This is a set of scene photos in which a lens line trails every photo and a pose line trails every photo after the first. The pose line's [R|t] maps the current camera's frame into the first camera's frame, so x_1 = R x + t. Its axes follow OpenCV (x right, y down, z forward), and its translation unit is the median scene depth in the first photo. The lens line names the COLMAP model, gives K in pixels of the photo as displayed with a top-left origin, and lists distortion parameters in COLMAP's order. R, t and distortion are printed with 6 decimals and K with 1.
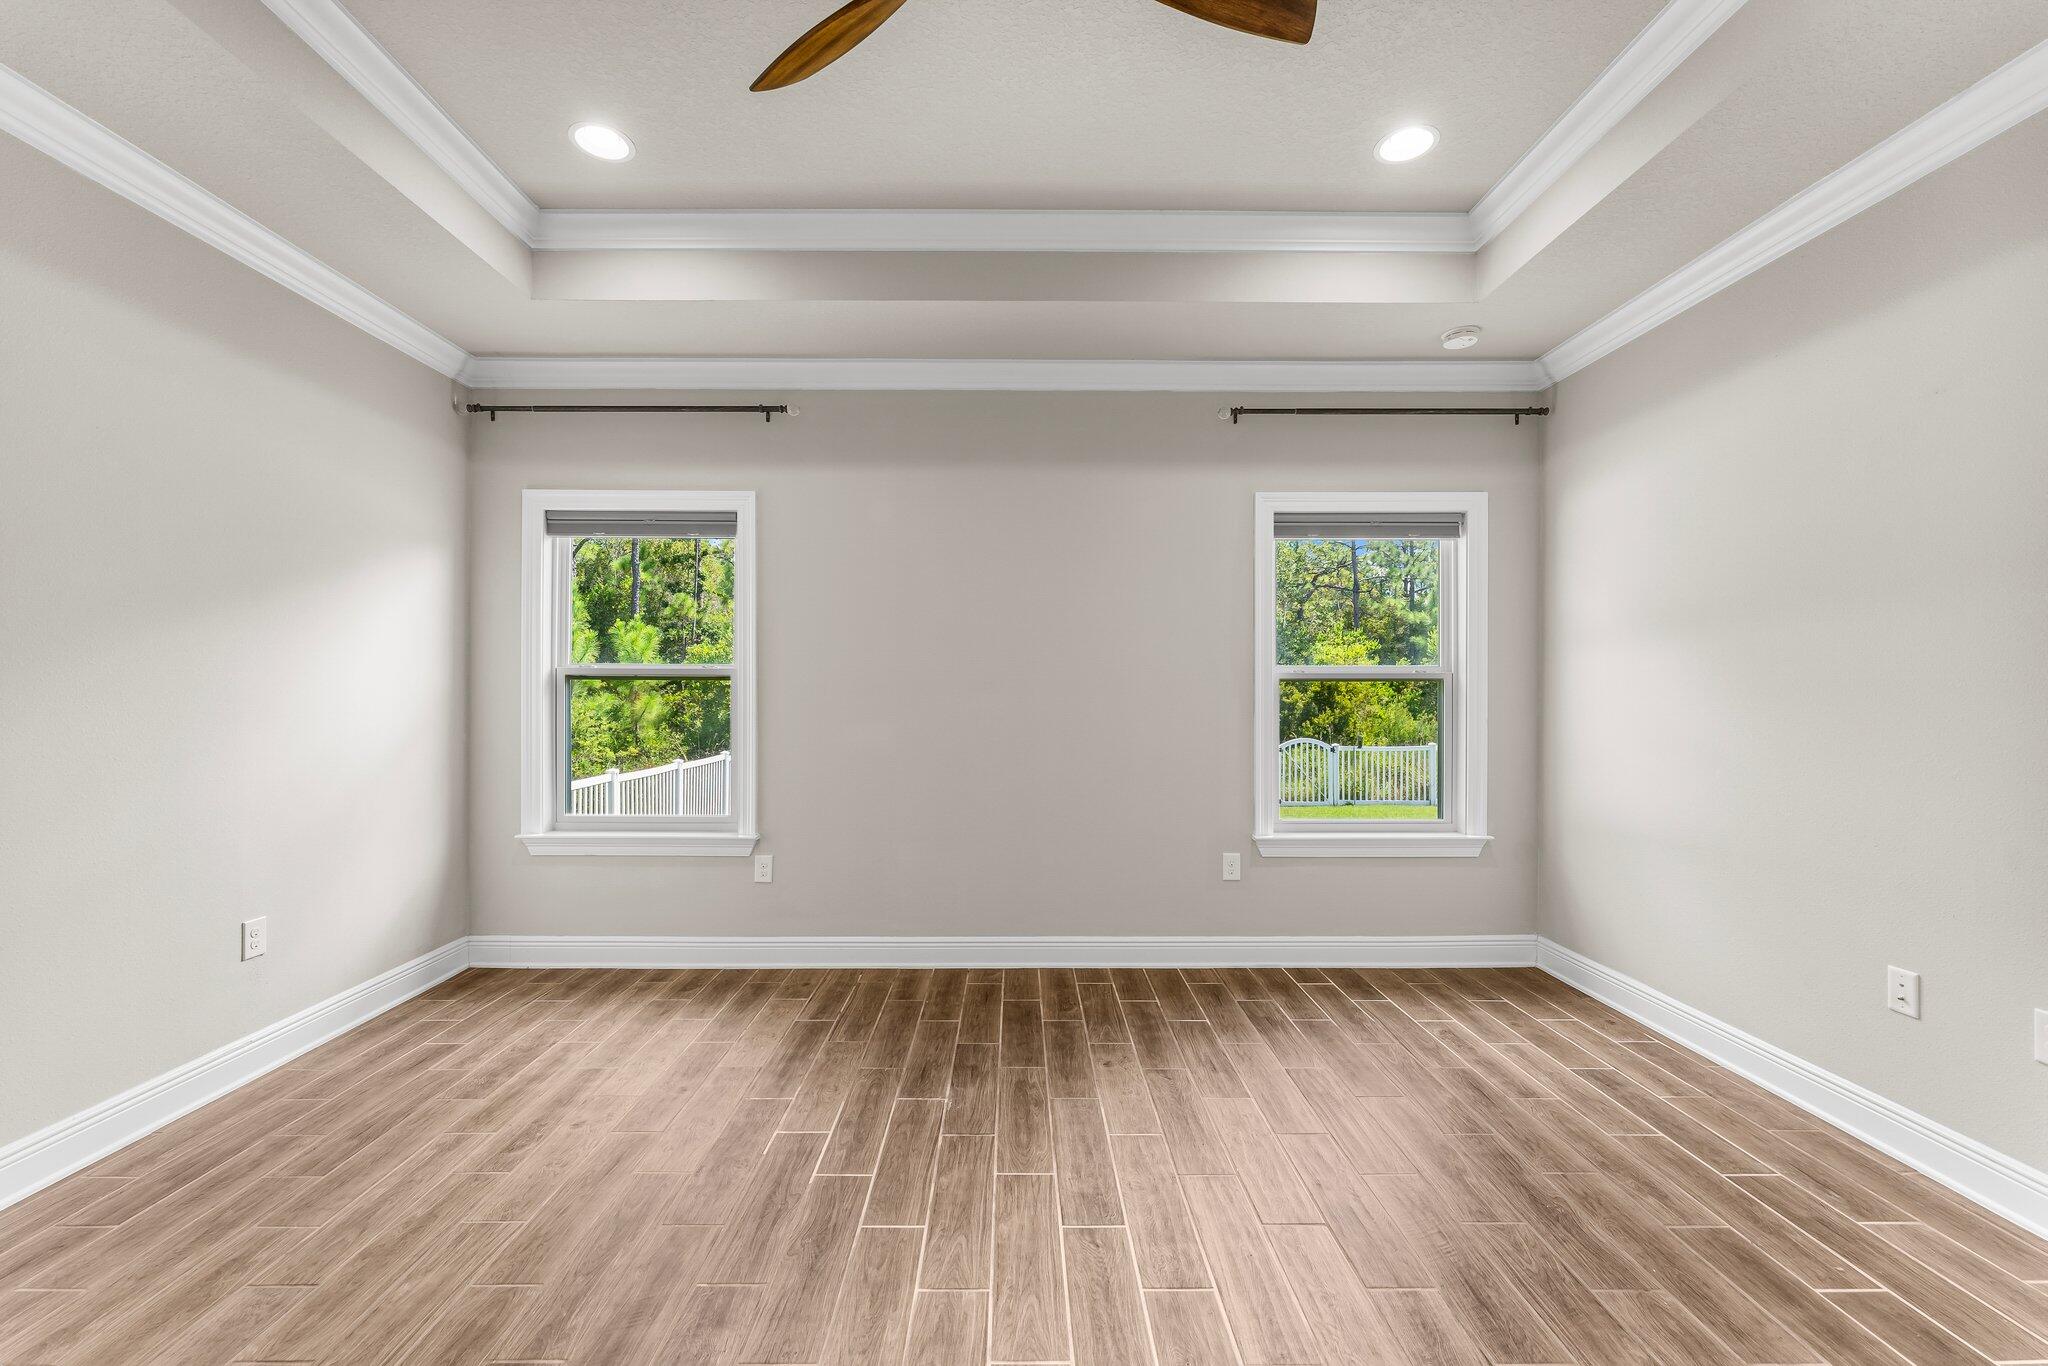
lens RADIAL K [[832.0, 0, 994.3], [0, 832.0, 673.0], [0, 0, 1]] dist [0.001953, 0.000099]
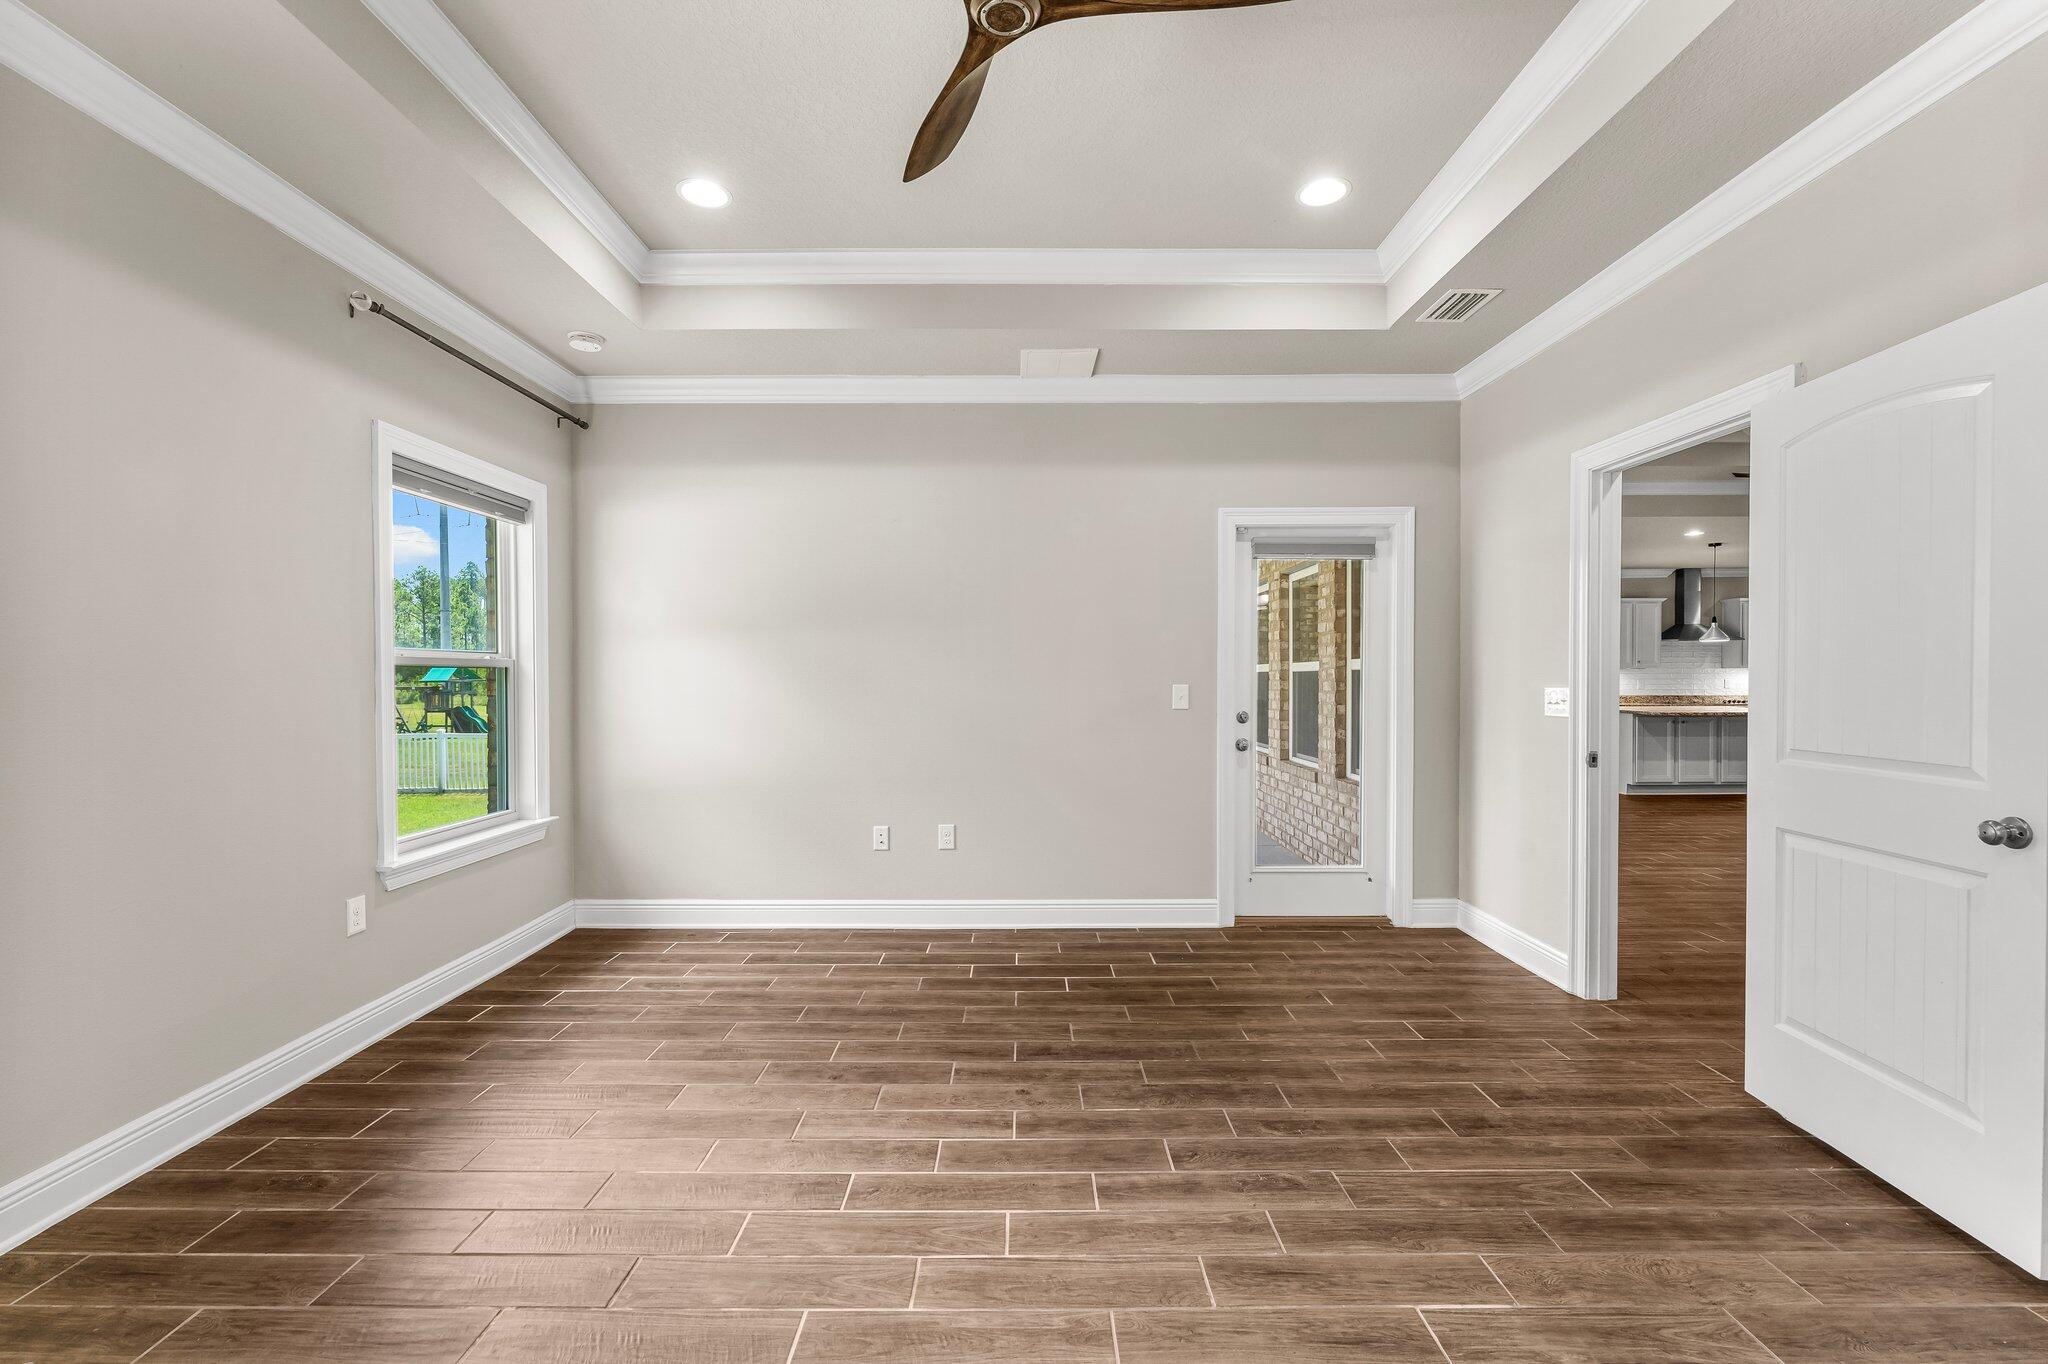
lens RADIAL K [[893.4, 0, 1016.6], [0, 893.4, 672.8], [0, 0, 1]] dist [-0.000804, 0.000431]
pose [[-0.008838, 0.002295, 0.999958, -0.577322], [-0.014093, 0.999898, -0.002420, 0.010527], [-0.999862, -0.014114, -0.008804, 0.467832]]
